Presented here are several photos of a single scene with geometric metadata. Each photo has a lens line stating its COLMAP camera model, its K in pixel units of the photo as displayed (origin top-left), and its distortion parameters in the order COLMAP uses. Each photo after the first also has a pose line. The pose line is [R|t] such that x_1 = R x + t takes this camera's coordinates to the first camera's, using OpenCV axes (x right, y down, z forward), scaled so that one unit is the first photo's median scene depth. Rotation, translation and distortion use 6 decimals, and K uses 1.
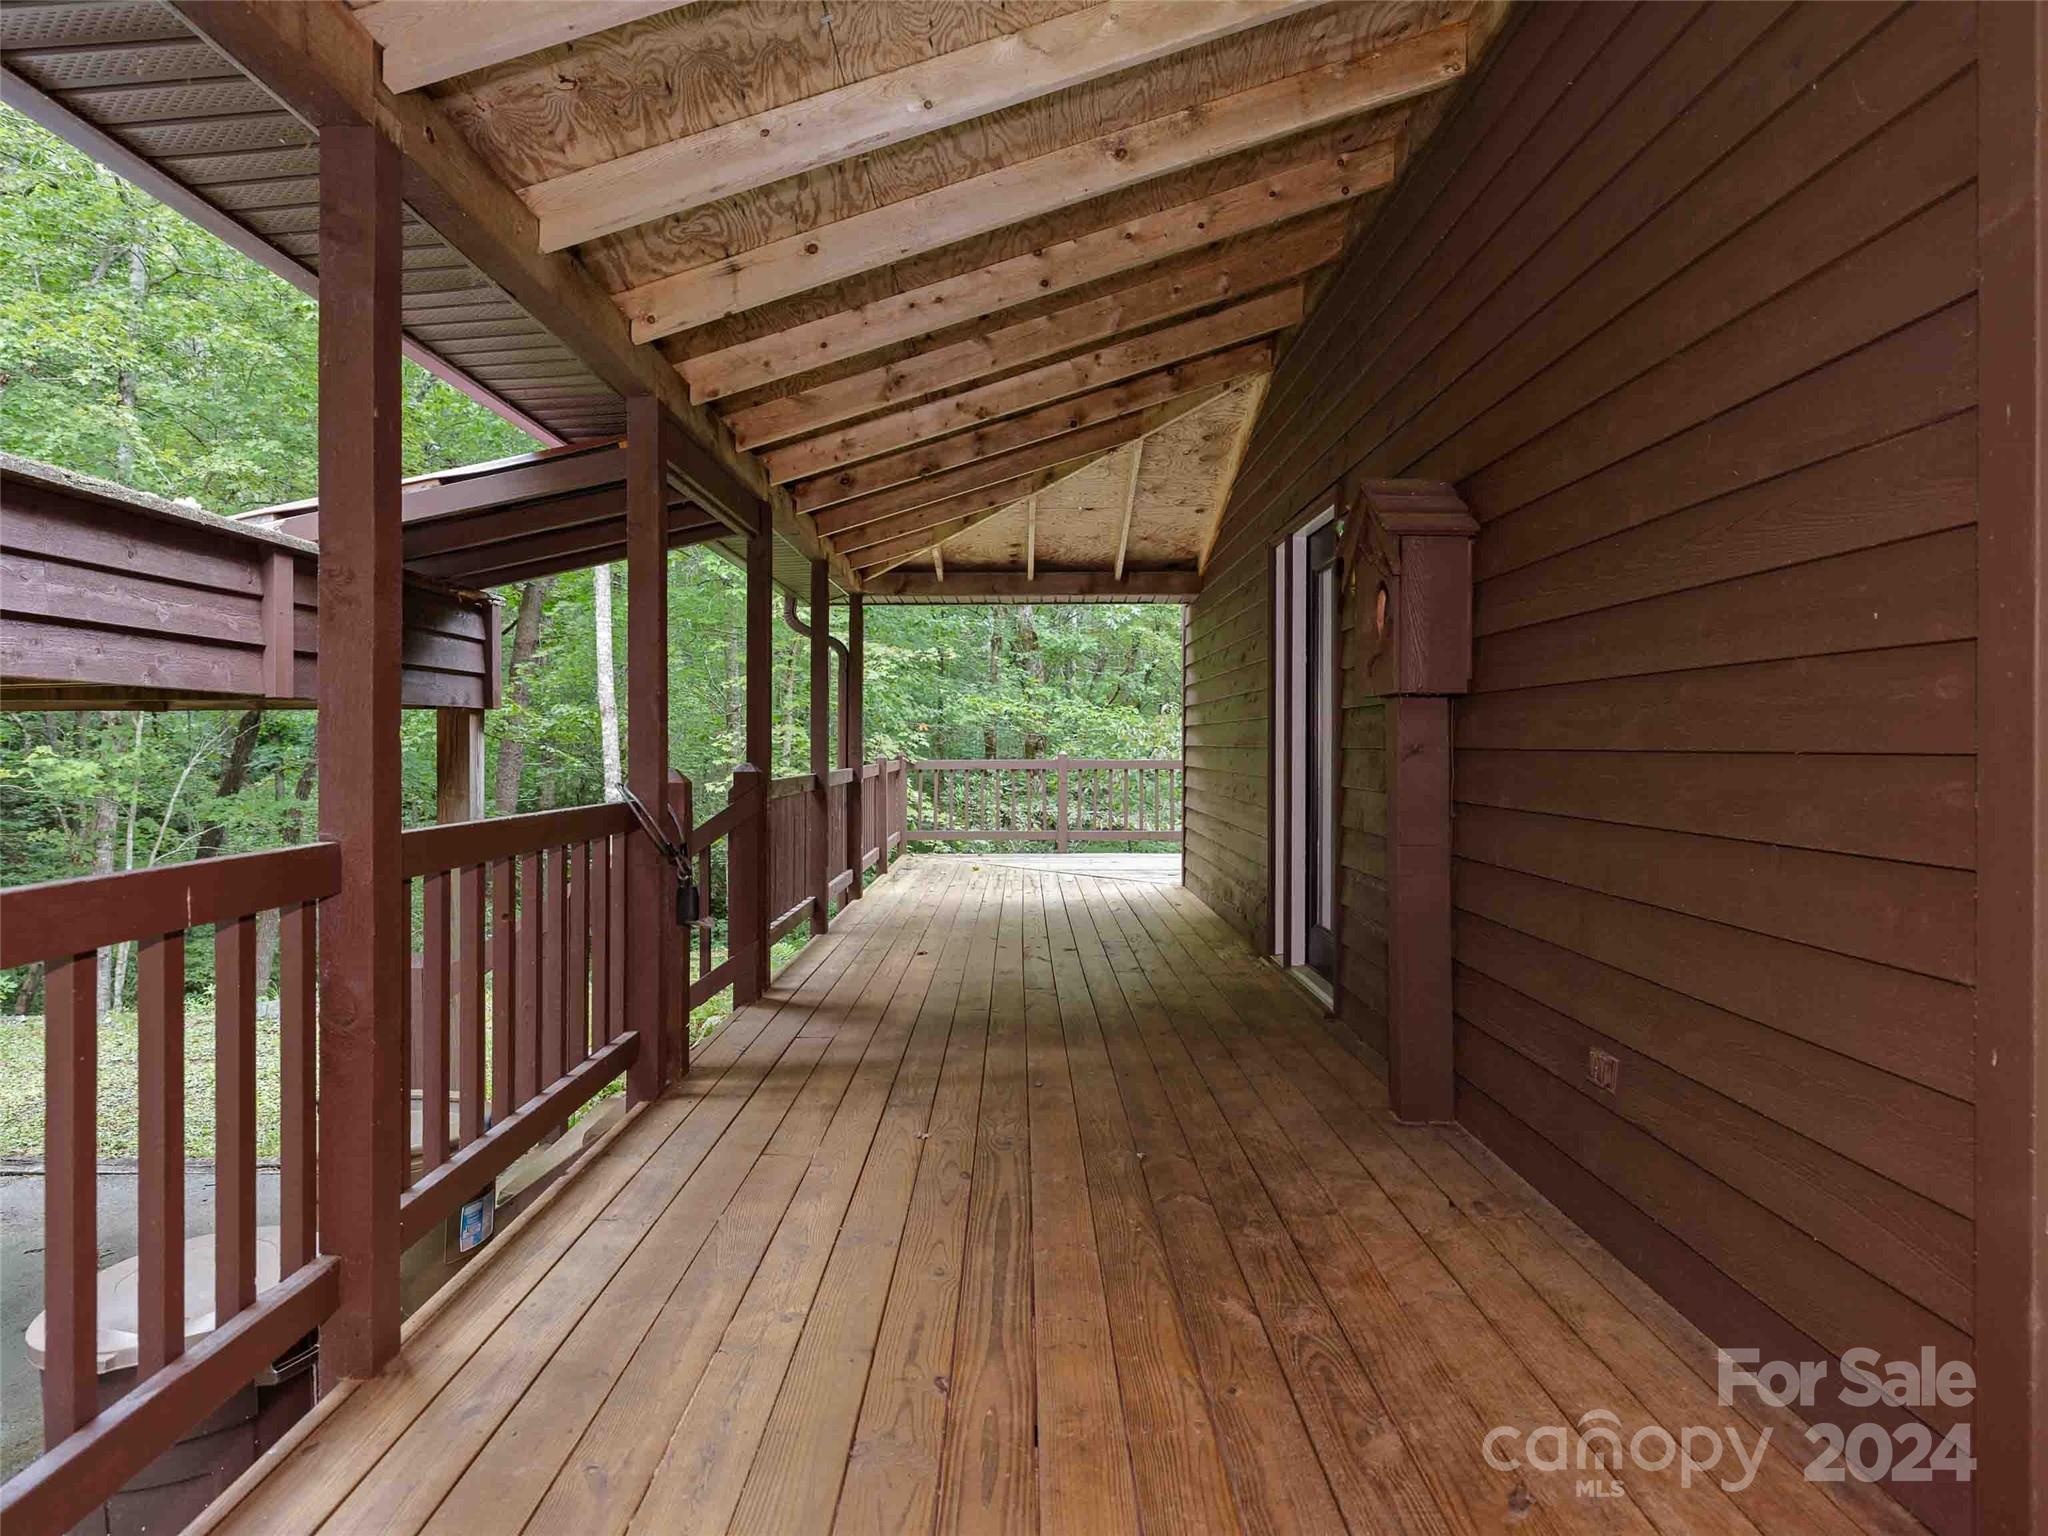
lens RADIAL K [[1114.5, 0, 1048.1], [0, 1114.5, 741.0], [0, 0, 1]] dist [0.008259, -0.002348]
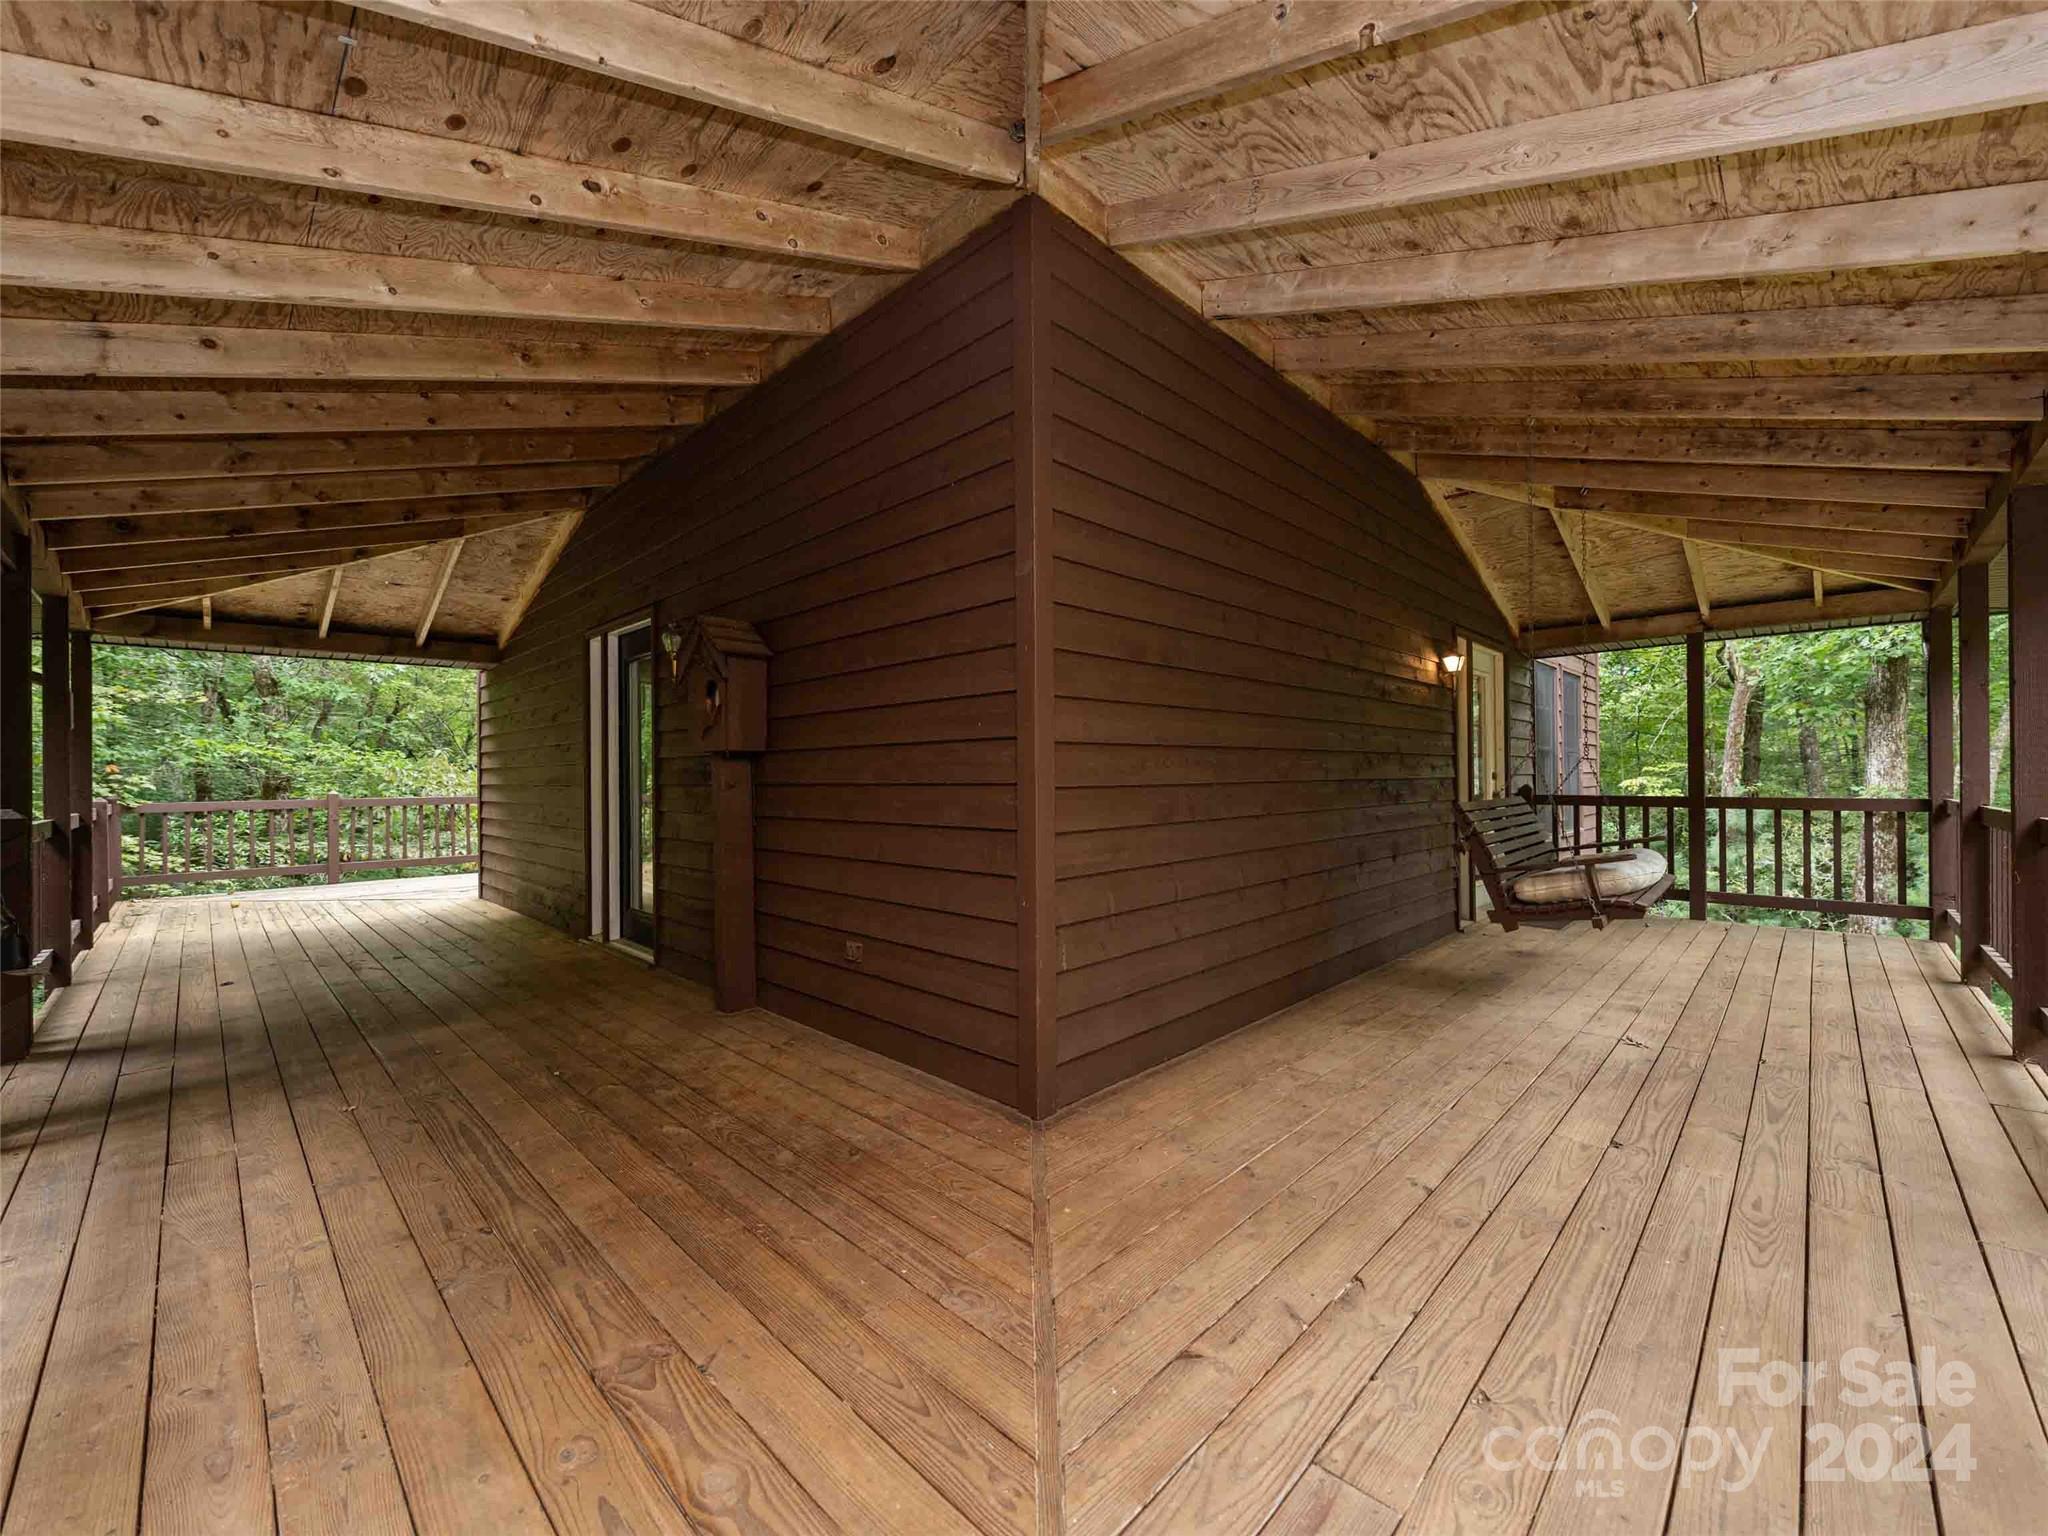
lens RADIAL K [[807.0, 0, 1016.5], [0, 807.0, 770.5], [0, 0, 1]] dist [-0.004823, 0.000126]
pose [[0.713120, -0.001747, 0.701040, -0.171493], [0.008572, 0.999944, -0.006228, -0.001855], [-0.700990, 0.010450, 0.713095, -0.113285]]
